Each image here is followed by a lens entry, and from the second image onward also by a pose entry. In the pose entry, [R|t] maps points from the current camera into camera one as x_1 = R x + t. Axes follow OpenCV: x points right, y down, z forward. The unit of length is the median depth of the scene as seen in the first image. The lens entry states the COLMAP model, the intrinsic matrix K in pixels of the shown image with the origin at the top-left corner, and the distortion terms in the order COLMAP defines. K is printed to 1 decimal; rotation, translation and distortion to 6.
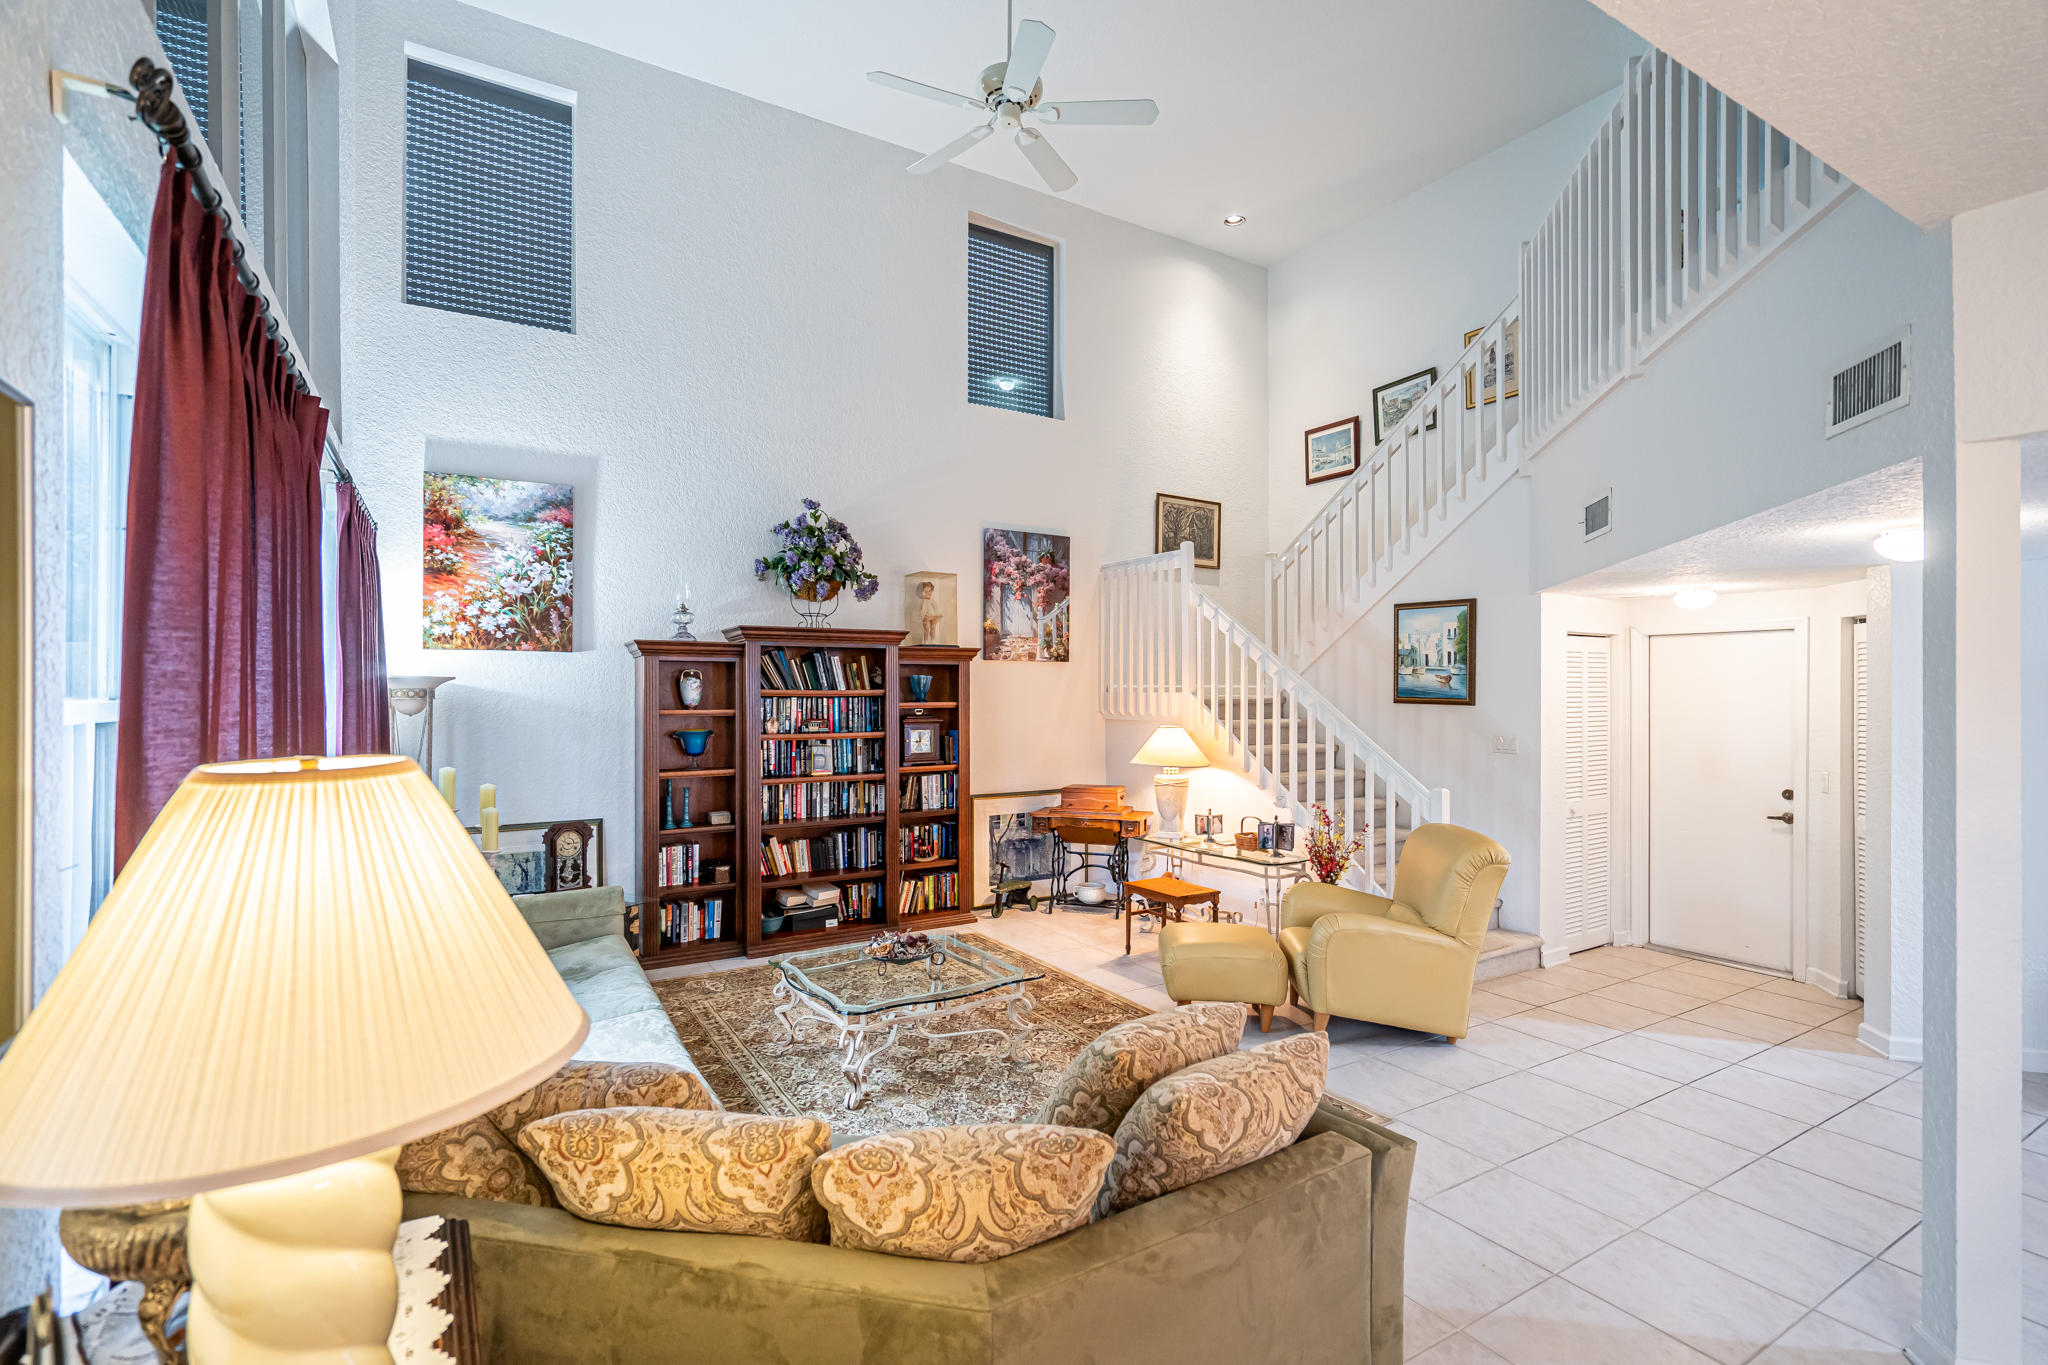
lens RADIAL K [[933.6, 0, 1025.4], [0, 933.6, 671.8], [0, 0, 1]] dist [-0.005715, 0.001938]
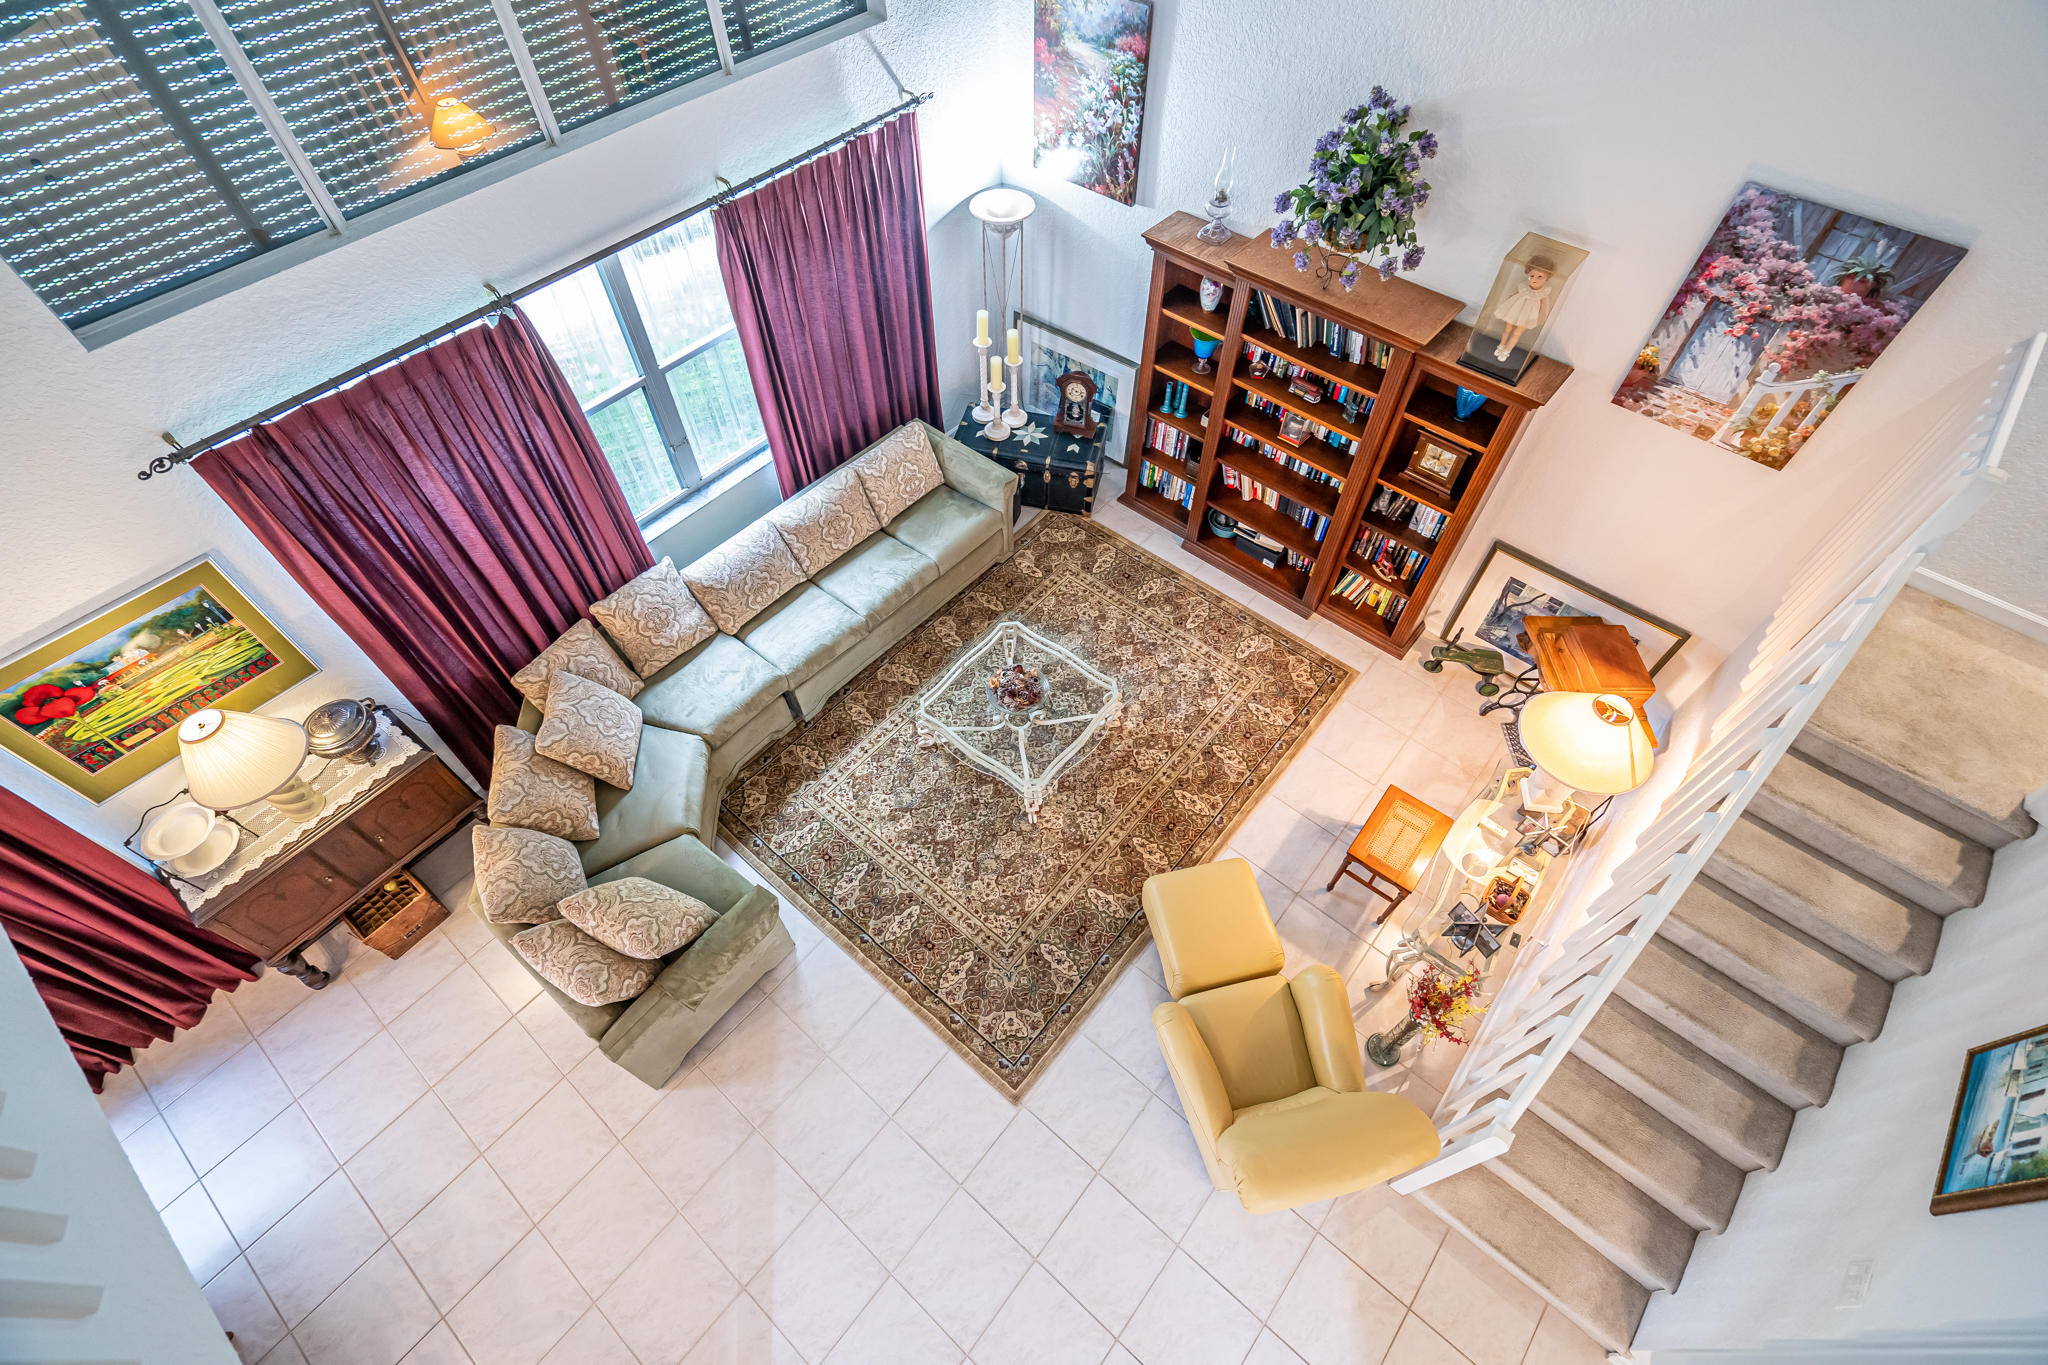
lens RADIAL K [[933.6, 0, 1001.9], [0, 933.6, 678.3], [0, 0, 1]] dist [-0.005715, 0.001938]
pose [[0.325055, 0.755637, -0.568640, 0.356038], [0.035110, 0.591236, 0.805734, -0.468522], [0.945043, -0.281873, 0.165654, 0.517555]]
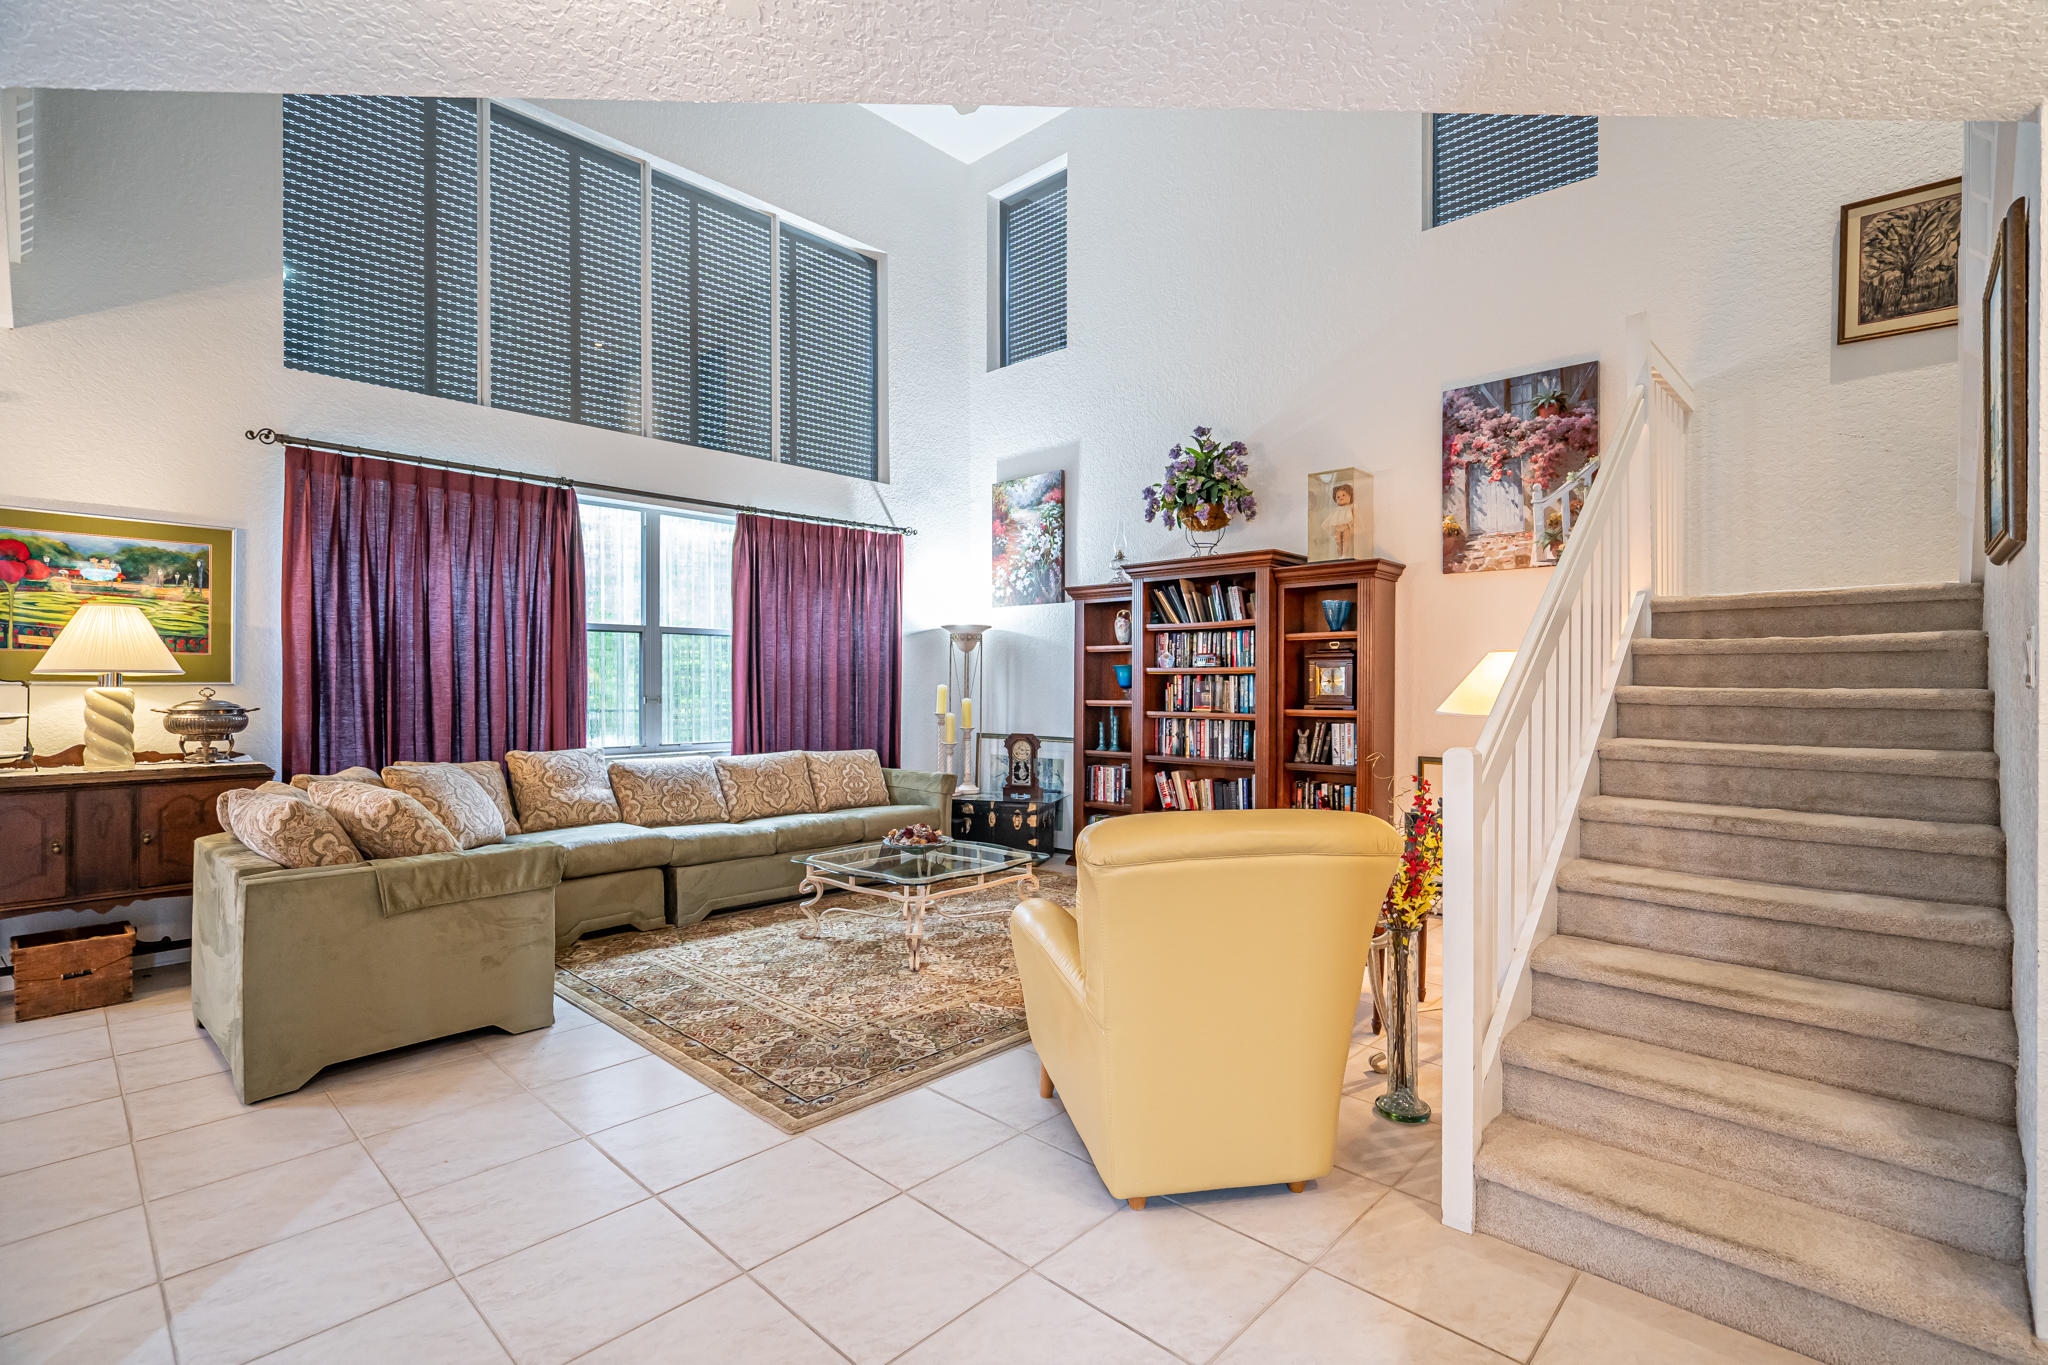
lens RADIAL K [[933.6, 0, 1004.7], [0, 933.6, 665.9], [0, 0, 1]] dist [-0.005715, 0.001938]
pose [[0.264530, -0.014450, -0.964269, 0.634109], [0.015747, 0.999819, -0.010663, 0.069036], [0.964249, -0.012364, 0.264710, 0.536125]]
